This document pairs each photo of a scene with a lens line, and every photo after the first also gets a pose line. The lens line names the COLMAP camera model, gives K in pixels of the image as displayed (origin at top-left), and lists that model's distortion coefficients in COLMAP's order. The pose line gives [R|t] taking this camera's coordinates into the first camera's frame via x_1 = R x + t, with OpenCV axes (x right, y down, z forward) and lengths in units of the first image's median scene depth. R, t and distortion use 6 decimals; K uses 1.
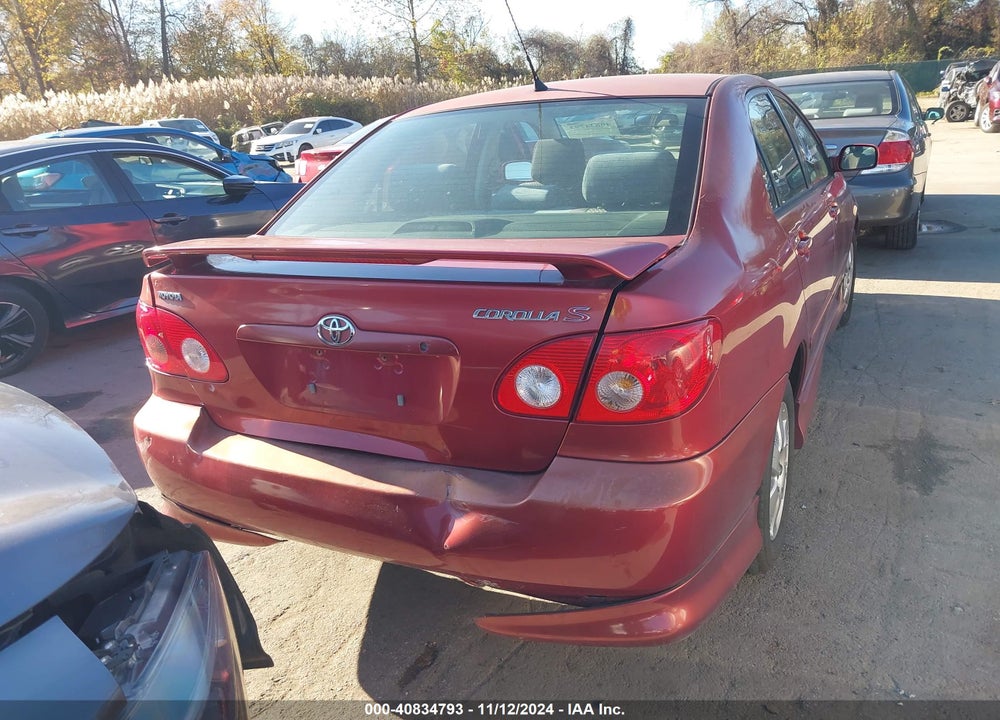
lens RADIAL K [[762.1, 0, 502.8], [0, 762.1, 373.0], [0, 0, 1]] dist [0.006554, -0.000682]
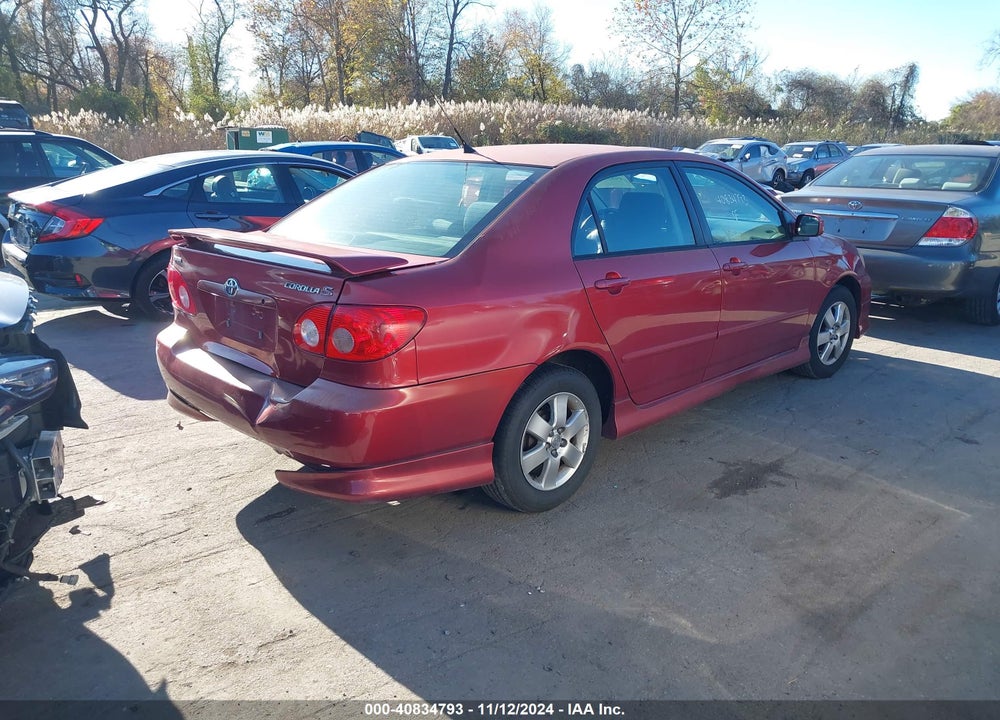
lens RADIAL K [[740.0, 0, 500.0], [0, 740.0, 360.0], [0, 0, 1]] dist [0.045578, -0.087699]
pose [[0.950686, 0.153054, -0.269762, 0.659740], [-0.165098, 0.986023, -0.022395, 0.032415], [0.262563, 0.065828, 0.962667, -0.336983]]
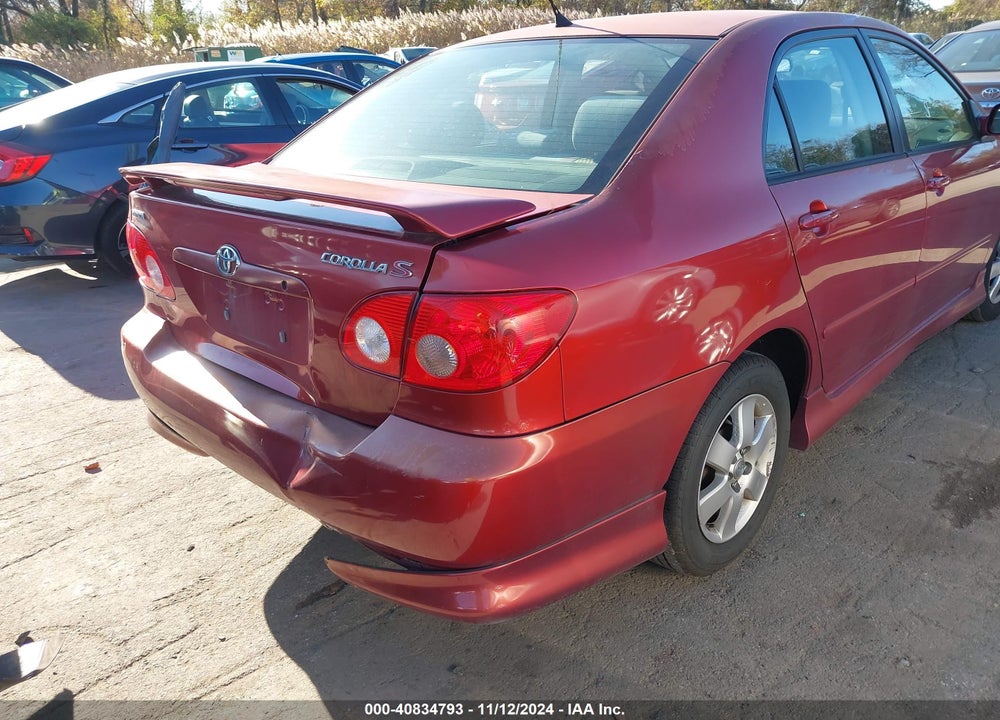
lens RADIAL K [[762.1, 0, 502.8], [0, 762.1, 373.0], [0, 0, 1]] dist [0.006554, -0.000682]
pose [[0.958183, 0.137314, -0.251059, 0.336672], [-0.118108, 0.988904, 0.090105, -0.034962], [0.260646, -0.056686, 0.963769, 0.078514]]
